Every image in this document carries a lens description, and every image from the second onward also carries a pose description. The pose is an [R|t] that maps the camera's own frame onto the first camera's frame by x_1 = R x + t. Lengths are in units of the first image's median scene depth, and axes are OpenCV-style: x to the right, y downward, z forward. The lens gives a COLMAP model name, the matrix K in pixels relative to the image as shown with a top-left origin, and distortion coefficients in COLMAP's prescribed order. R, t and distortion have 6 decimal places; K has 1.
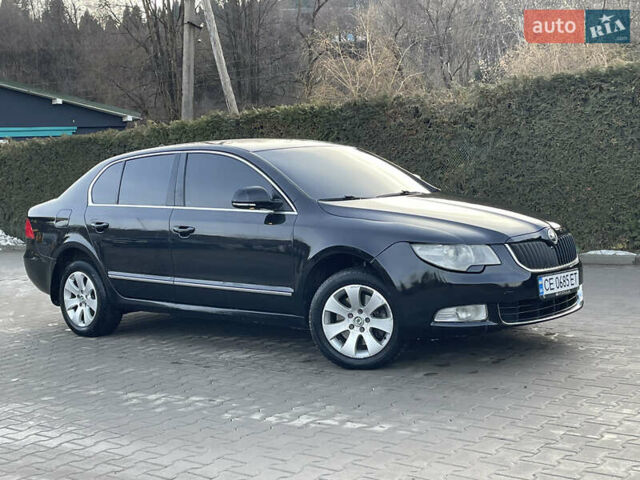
lens RADIAL K [[922.9, 0, 335.6], [0, 922.9, 223.0], [0, 0, 1]] dist [0.085141, 0.000000]
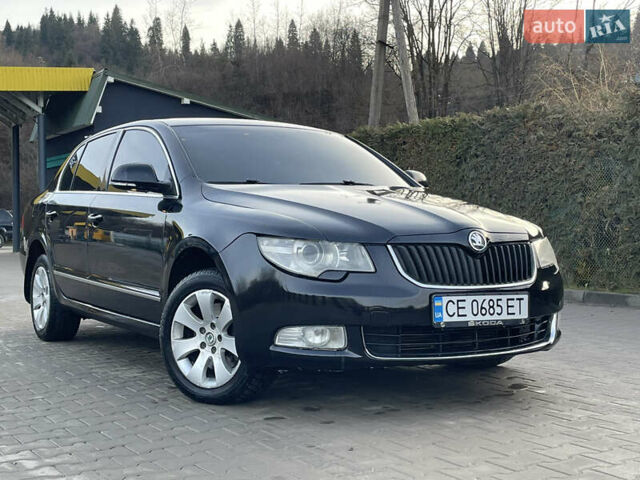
lens RADIAL K [[922.9, 0, 332.0], [0, 922.9, 233.1], [0, 0, 1]] dist [0.085141, 0.000000]
pose [[0.951151, 0.054406, -0.303896, 0.329476], [-0.065464, 0.997508, -0.026311, 0.032336], [0.301707, 0.044920, 0.952342, 0.293296]]
